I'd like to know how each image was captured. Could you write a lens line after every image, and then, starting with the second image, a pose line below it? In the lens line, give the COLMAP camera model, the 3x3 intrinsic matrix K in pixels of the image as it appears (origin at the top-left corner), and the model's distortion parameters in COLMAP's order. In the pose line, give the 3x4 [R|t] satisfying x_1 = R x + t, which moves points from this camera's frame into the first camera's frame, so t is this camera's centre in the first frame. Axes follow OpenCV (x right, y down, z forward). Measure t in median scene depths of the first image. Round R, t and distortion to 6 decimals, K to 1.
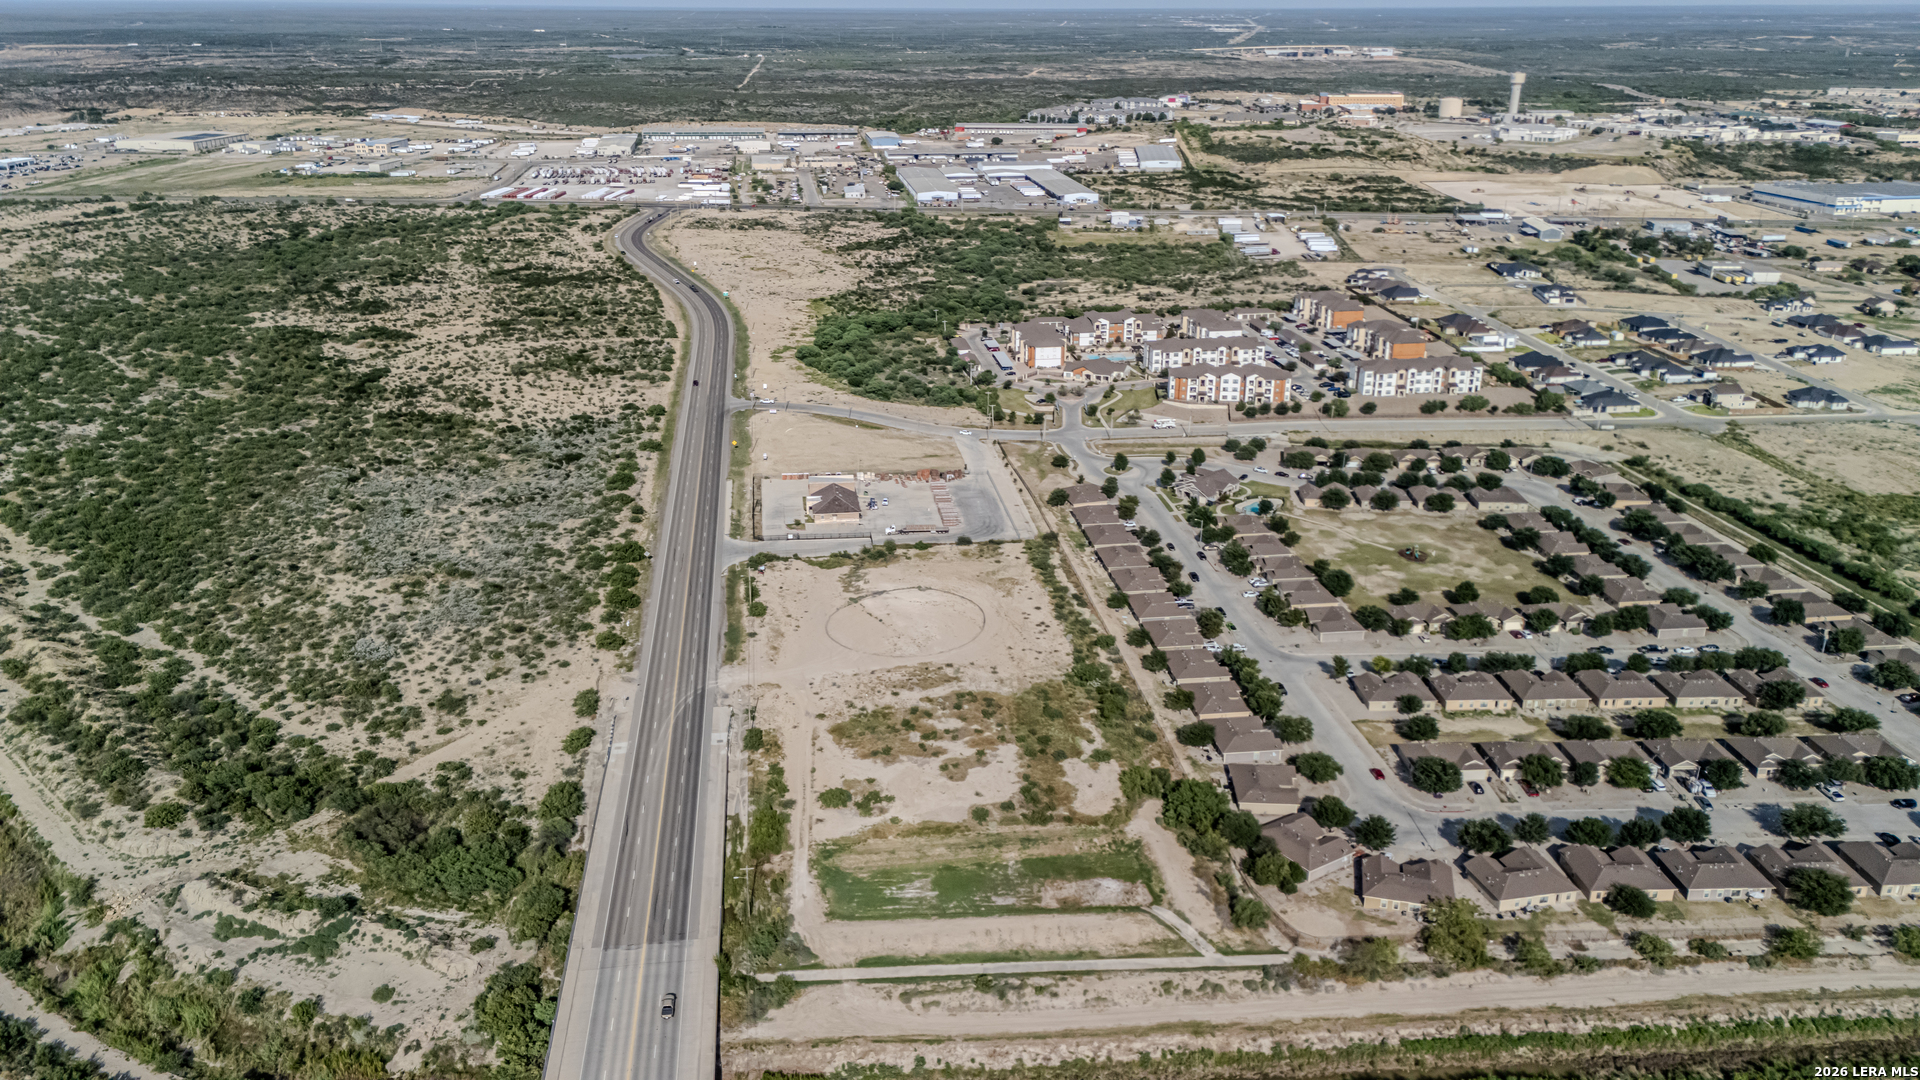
lens RADIAL K [[1438.1, 0, 964.8], [0, 1438.1, 539.7], [0, 0, 1]] dist [0.094792, -0.099384]
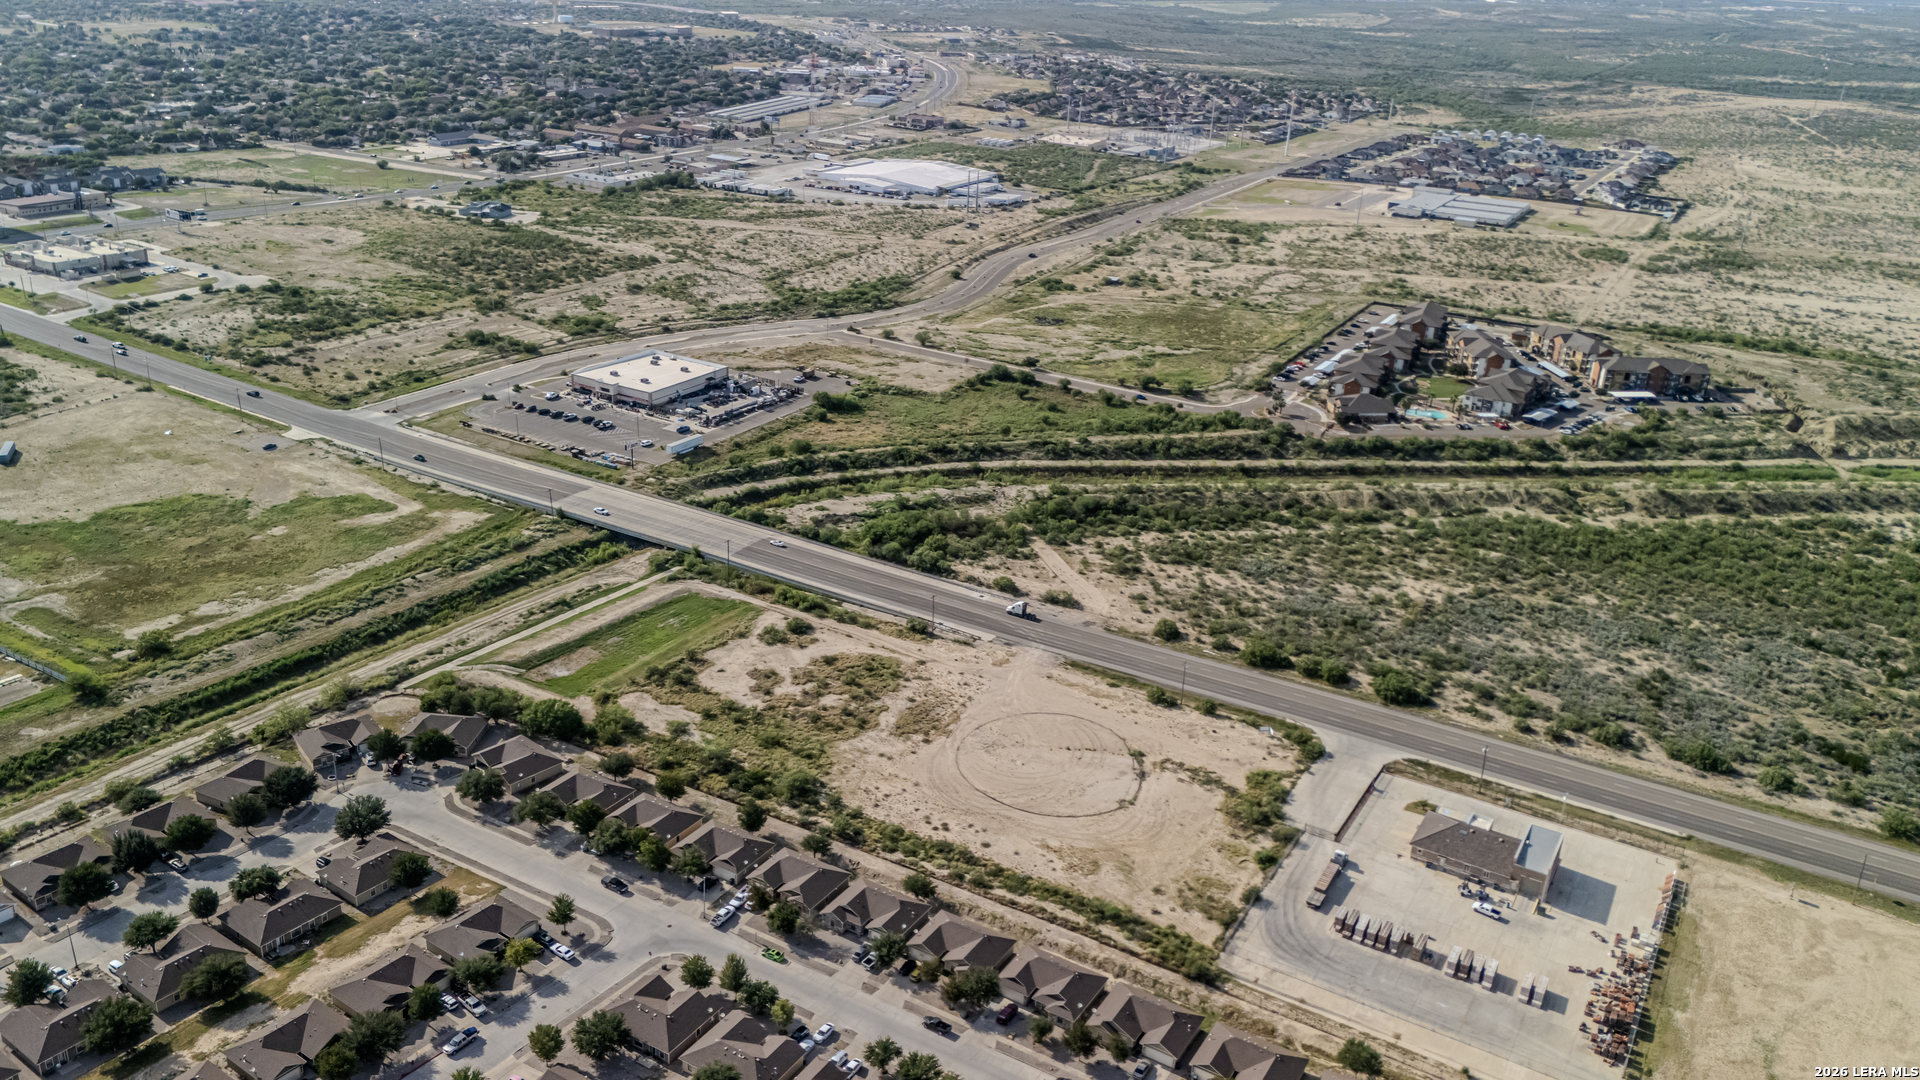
lens RADIAL K [[1488.5, 0, 967.3], [0, 1488.5, 545.9], [0, 0, 1]] dist [0.115570, -0.155659]
pose [[-0.621746, 0.268432, -0.735783, 0.542566], [-0.319545, 0.770752, 0.551209, -0.458681], [0.715068, 0.577828, -0.393436, 1.125571]]
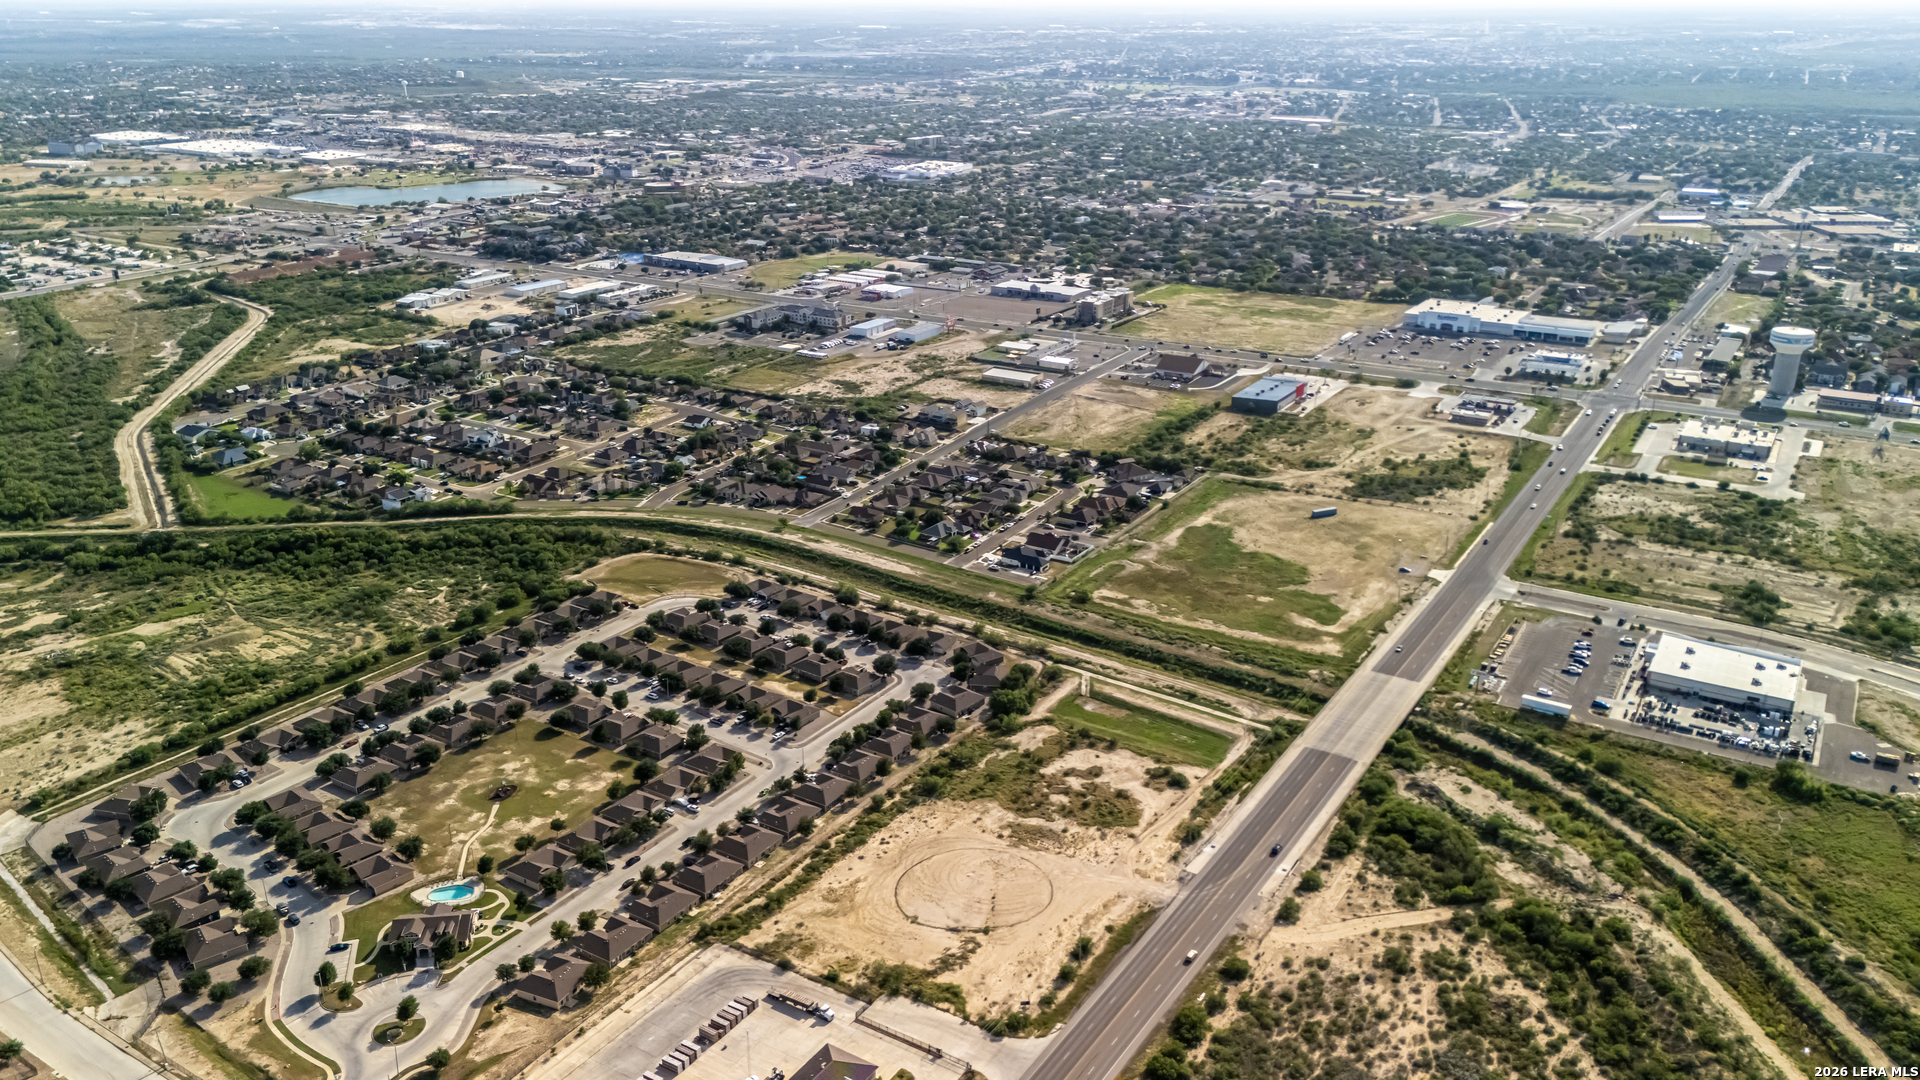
lens RADIAL K [[1438.1, 0, 964.8], [0, 1438.1, 539.7], [0, 0, 1]] dist [0.094792, -0.099384]
pose [[-0.763808, -0.231875, 0.602355, -0.565057], [0.222470, 0.781474, 0.582928, -0.702510], [-0.605891, 0.579251, -0.545311, 1.311234]]
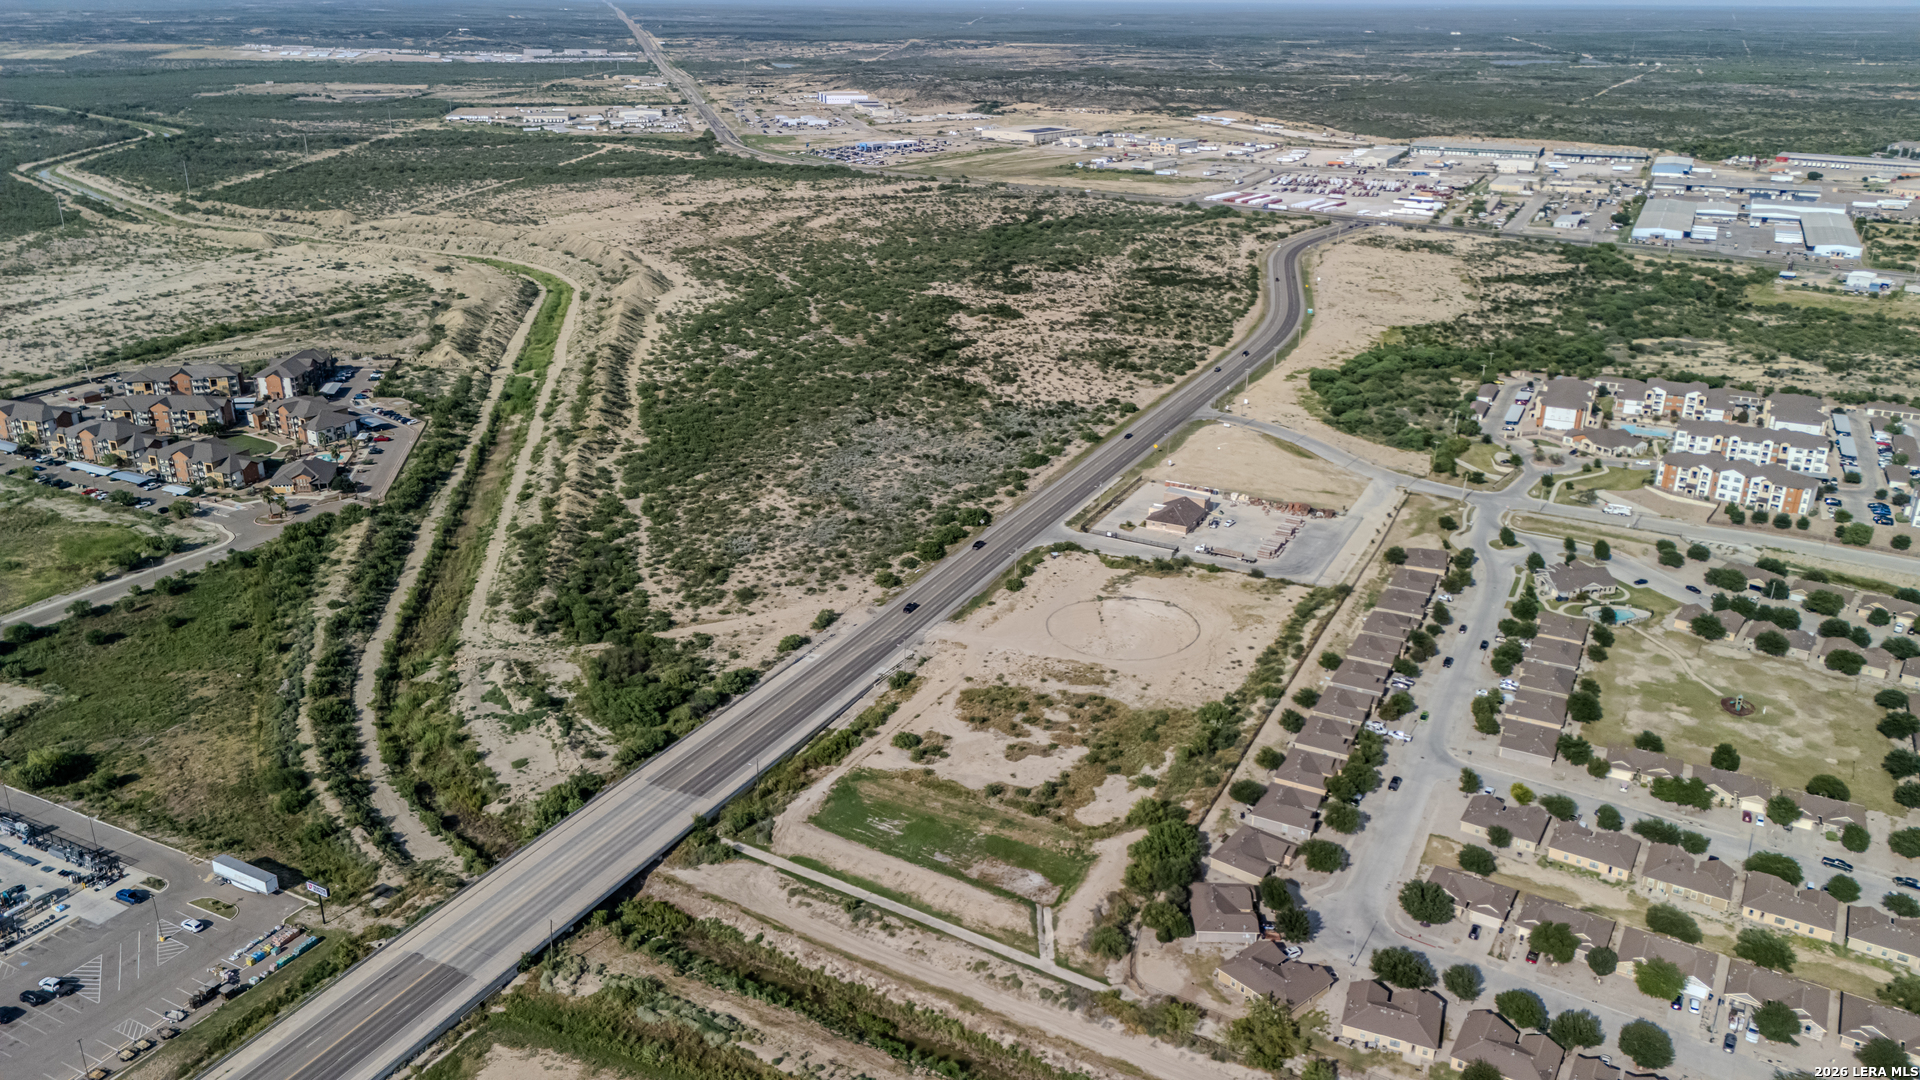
lens RADIAL K [[1405.9, 0, 963.1], [0, 1405.9, 546.1], [0, 0, 1]] dist [0.087599, -0.089533]
pose [[0.819283, 0.214374, -0.531807, 0.376976], [-0.207762, 0.975442, 0.073134, -0.050770], [0.534425, 0.050571, 0.843702, 0.030488]]
